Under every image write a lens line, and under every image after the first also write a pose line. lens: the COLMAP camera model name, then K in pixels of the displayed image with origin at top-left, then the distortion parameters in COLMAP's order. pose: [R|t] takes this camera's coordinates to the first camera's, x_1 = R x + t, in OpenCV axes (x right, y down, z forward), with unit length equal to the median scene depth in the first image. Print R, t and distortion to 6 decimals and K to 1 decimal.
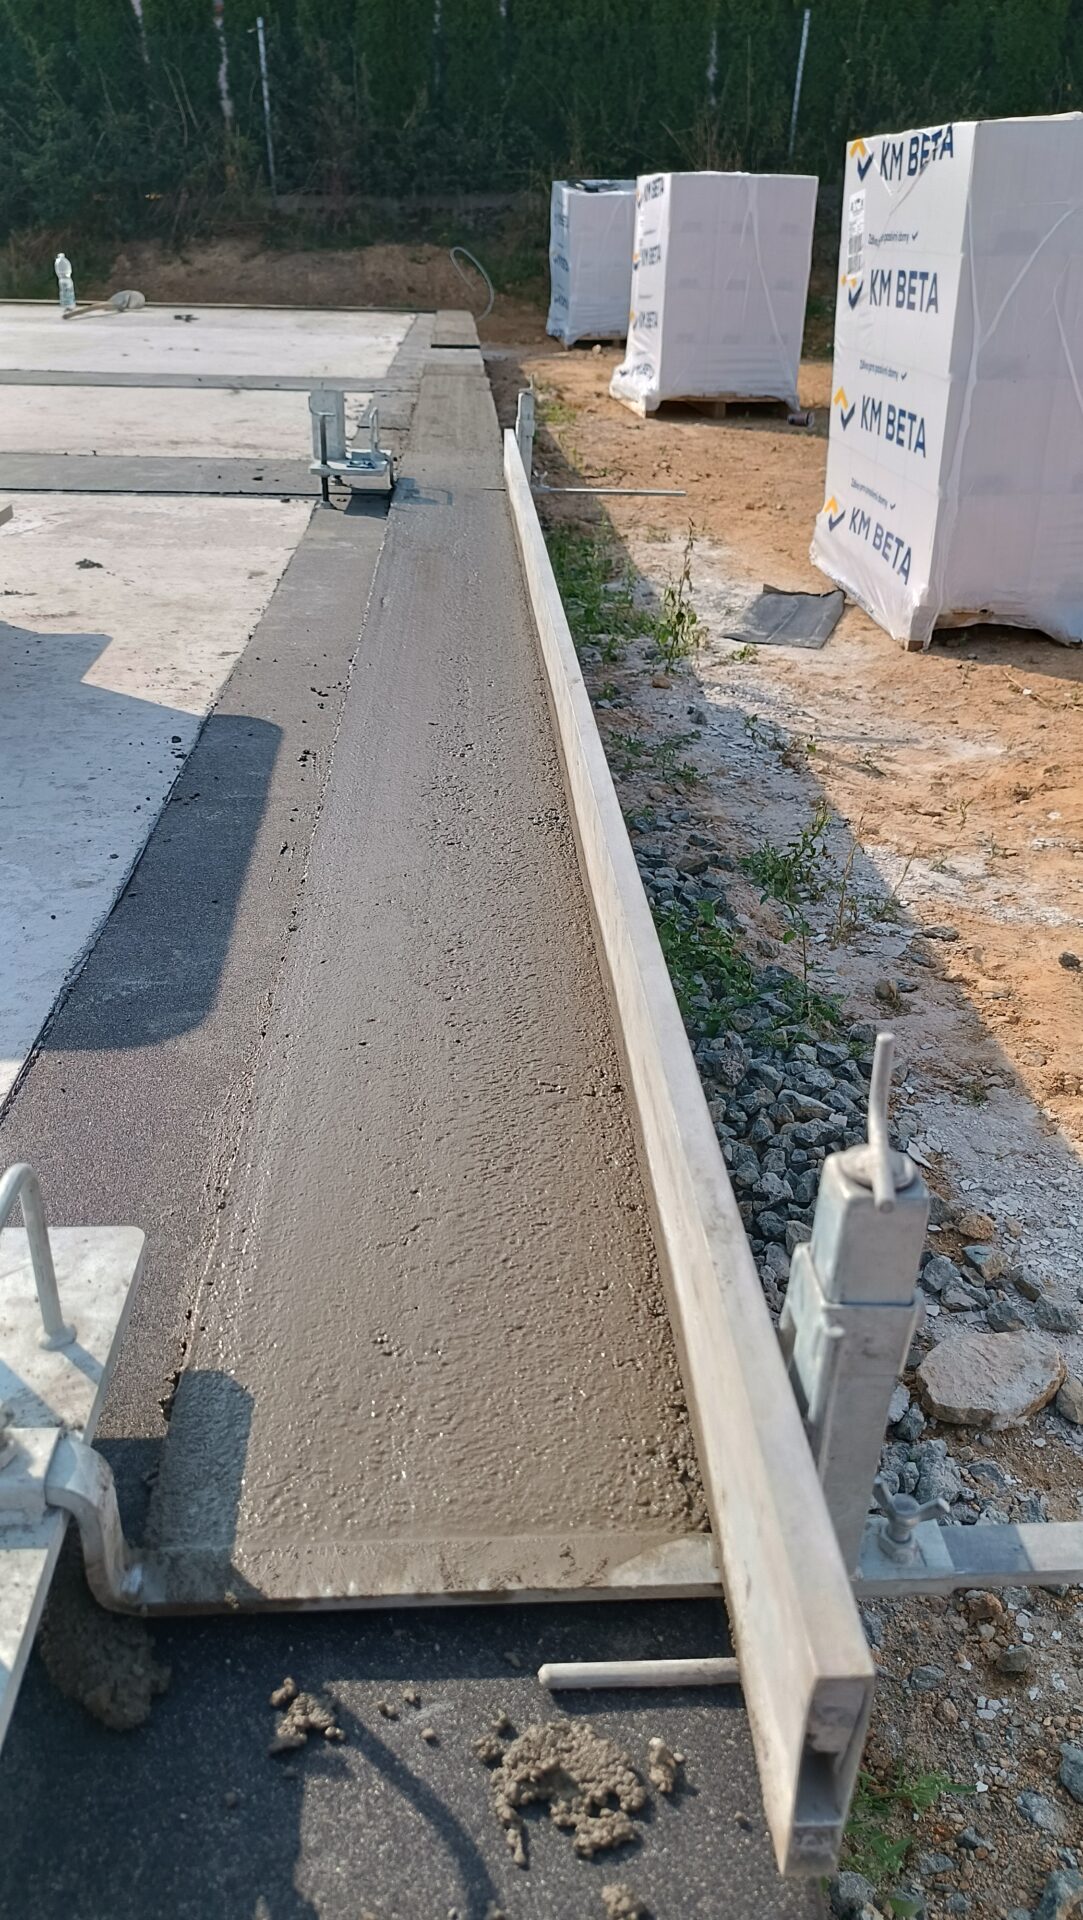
lens RADIAL K [[1397.0, 0, 541.5], [0, 1397.0, 960.0], [0, 0, 1]] dist [0.009682, -0.021257]
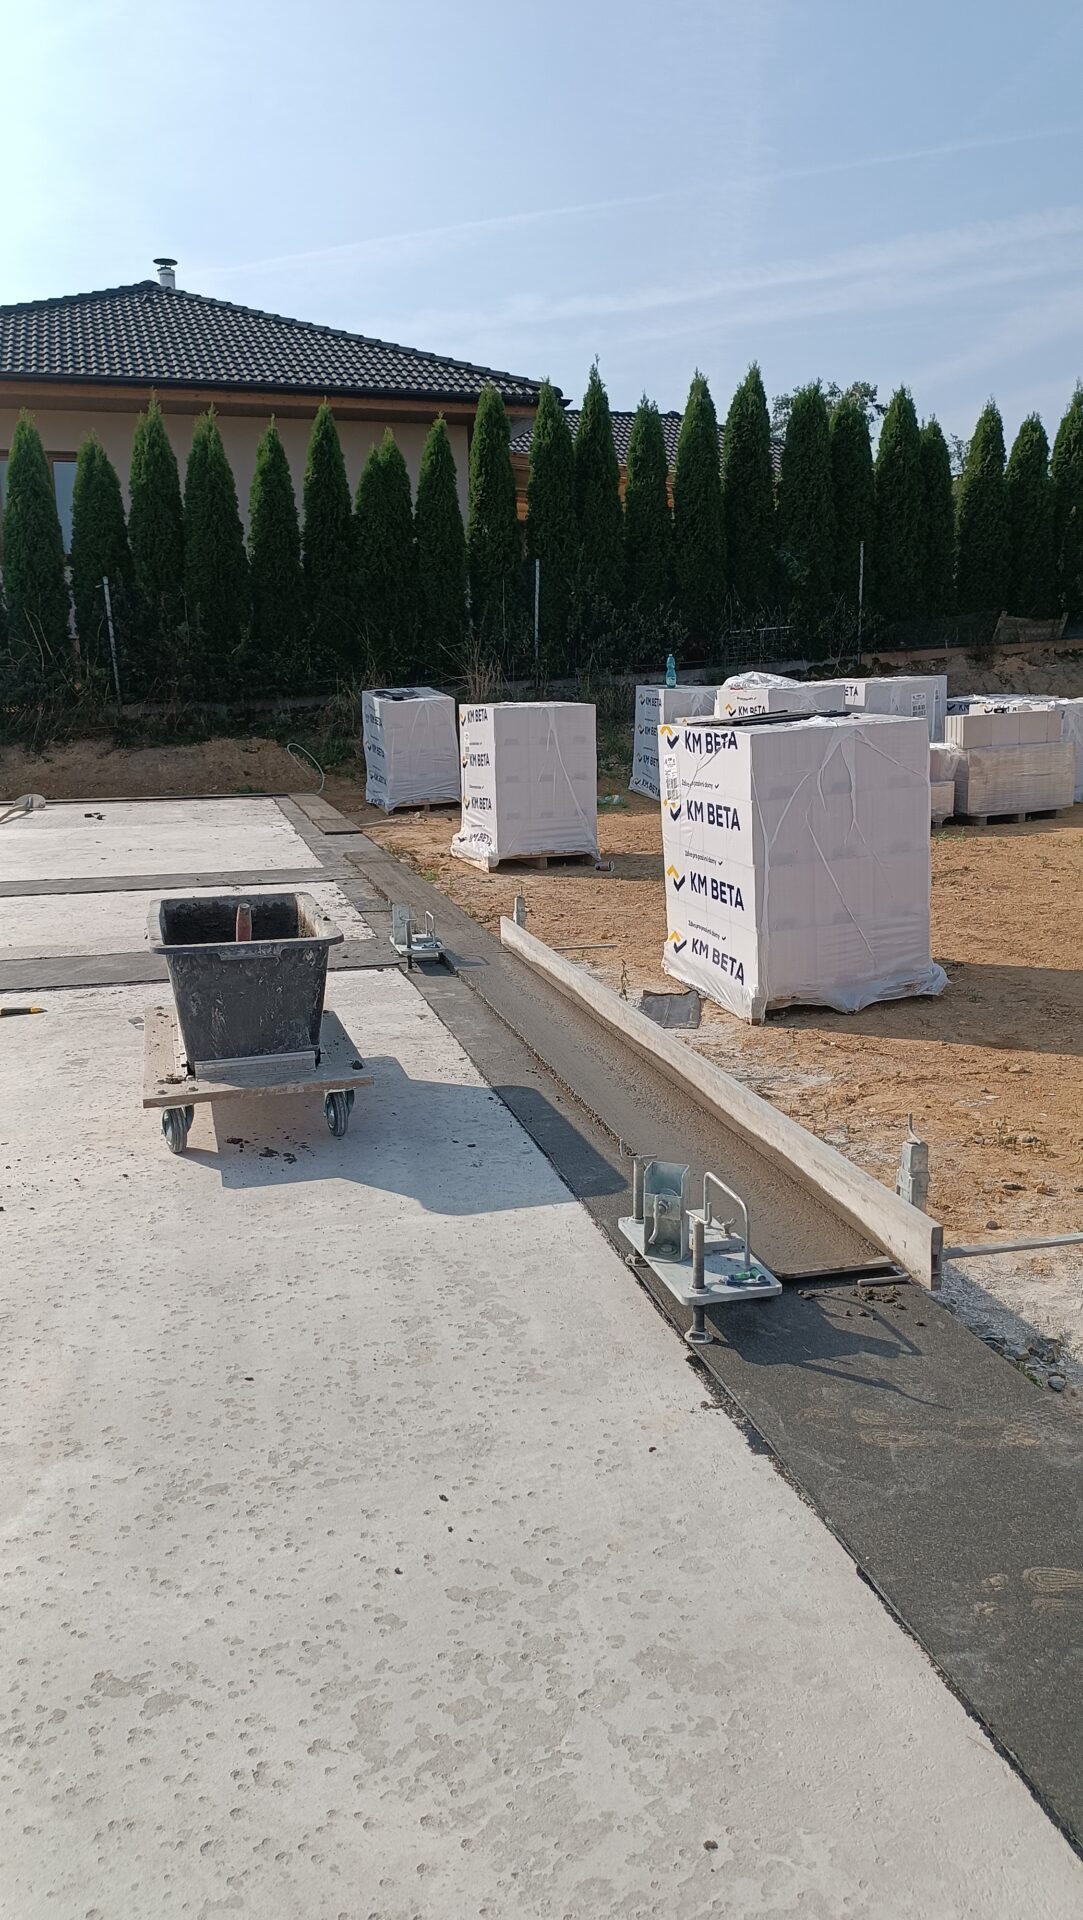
lens RADIAL K [[1355.0, 0, 541.5], [0, 1355.0, 960.0], [0, 0, 1]] dist [0.119993, -0.236134]
pose [[0.981412, -0.080432, 0.174245, -0.086633], [0.125375, 0.956114, -0.264816, 0.031867], [-0.145298, 0.281740, 0.948426, -0.165606]]
